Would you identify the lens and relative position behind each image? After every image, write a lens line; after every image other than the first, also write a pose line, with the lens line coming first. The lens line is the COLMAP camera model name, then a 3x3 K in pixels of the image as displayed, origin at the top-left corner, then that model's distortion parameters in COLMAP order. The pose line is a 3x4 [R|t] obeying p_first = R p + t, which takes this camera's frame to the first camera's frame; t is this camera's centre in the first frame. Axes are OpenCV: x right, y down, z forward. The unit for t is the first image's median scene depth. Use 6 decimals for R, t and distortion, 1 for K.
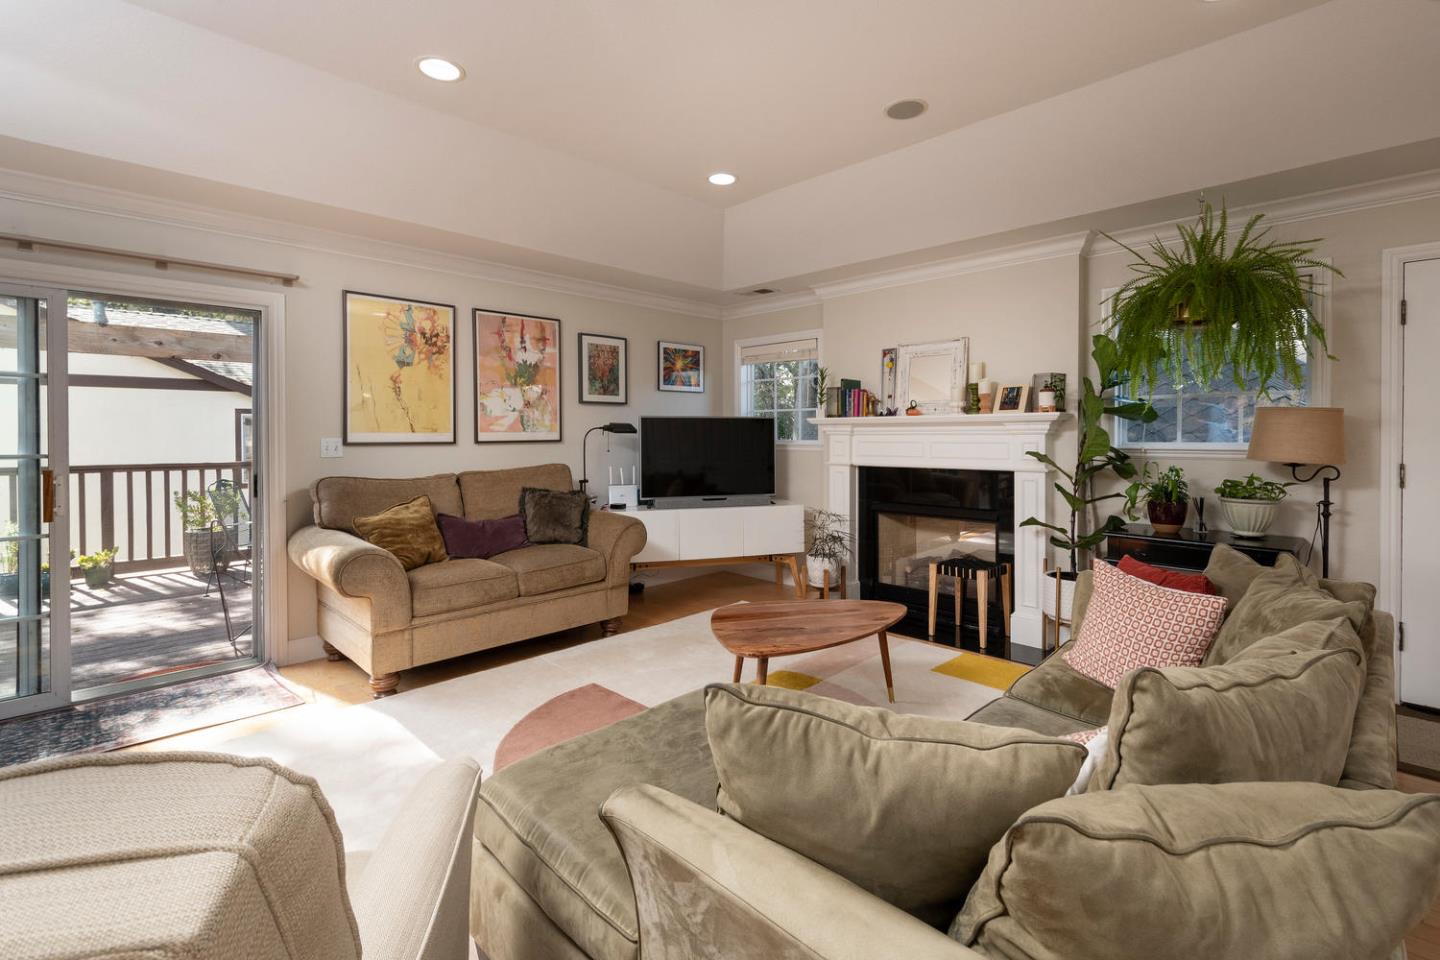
lens RADIAL K [[650.9, 0, 747.7], [0, 650.9, 444.2], [0, 0, 1]] dist [-0.001443, -0.000001]
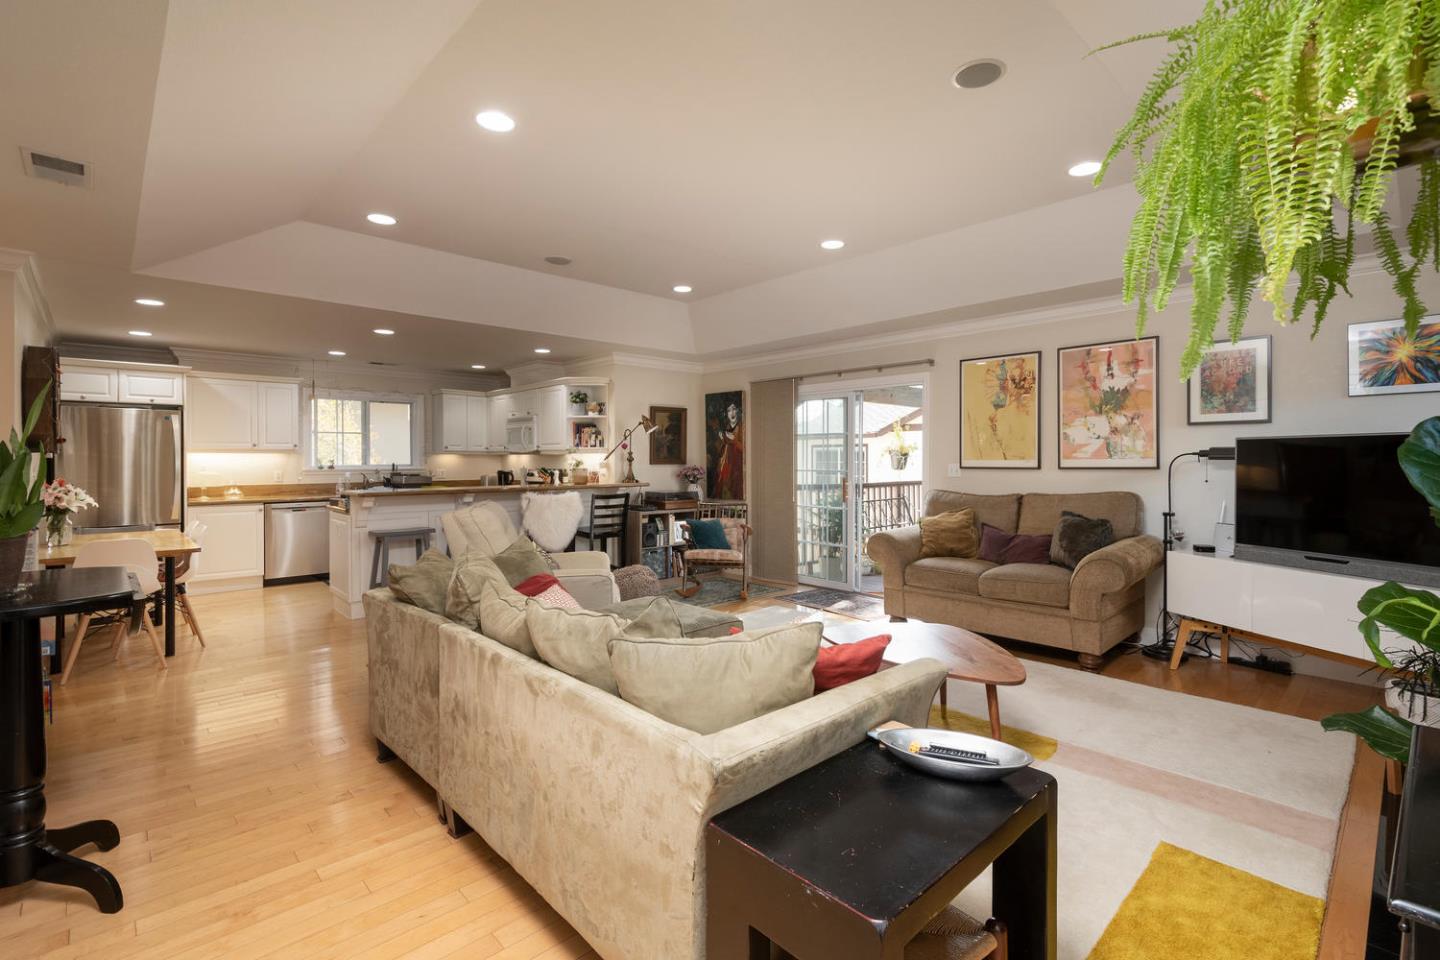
lens RADIAL K [[650.9, 0, 723.1], [0, 650.9, 470.0], [0, 0, 1]] dist [-0.001443, -0.000001]
pose [[-0.034472, 0.018716, -0.999230, 0.348057], [-0.008773, 0.999780, 0.019029, -0.007774], [0.999367, 0.009423, -0.034300, 0.224196]]
